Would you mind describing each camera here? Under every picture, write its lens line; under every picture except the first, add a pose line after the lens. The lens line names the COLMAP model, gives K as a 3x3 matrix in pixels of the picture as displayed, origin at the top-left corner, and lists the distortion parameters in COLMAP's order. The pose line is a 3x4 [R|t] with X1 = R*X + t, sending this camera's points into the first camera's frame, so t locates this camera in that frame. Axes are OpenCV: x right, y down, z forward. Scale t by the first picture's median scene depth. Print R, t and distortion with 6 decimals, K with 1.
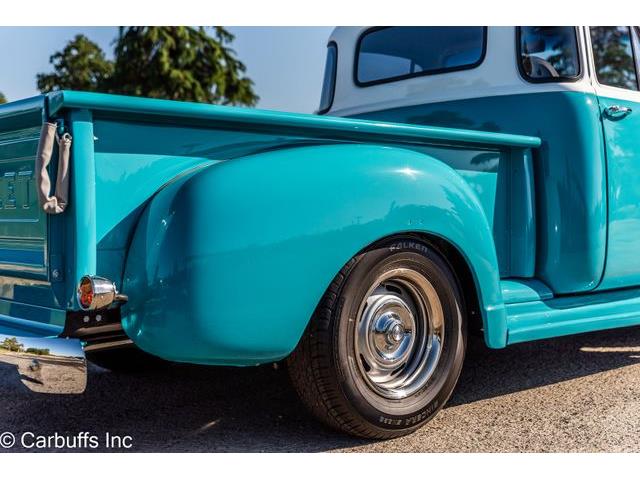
lens RADIAL K [[881.5, 0, 320.0], [0, 881.5, 240.0], [0, 0, 1]] dist [0.023023, 0.025933]
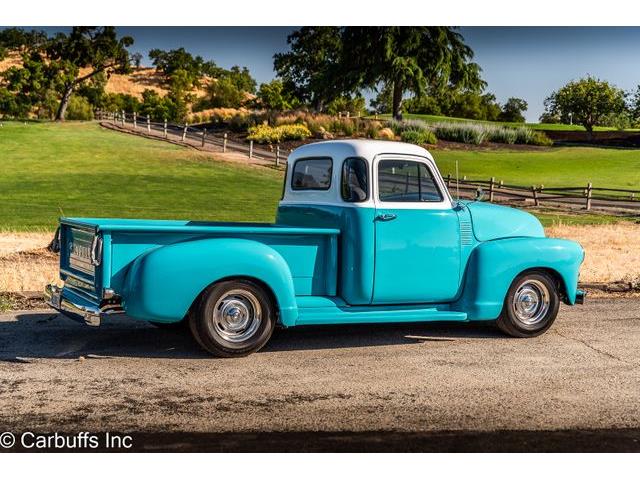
lens RADIAL K [[955.3, 0, 320.0], [0, 955.3, 240.0], [0, 0, 1]] dist [0.008688, -0.001495]
pose [[0.965329, 0.046627, -0.256839, 0.776801], [-0.043038, 0.998882, 0.019581, -0.132115], [0.257465, -0.007848, 0.966256, -1.190914]]
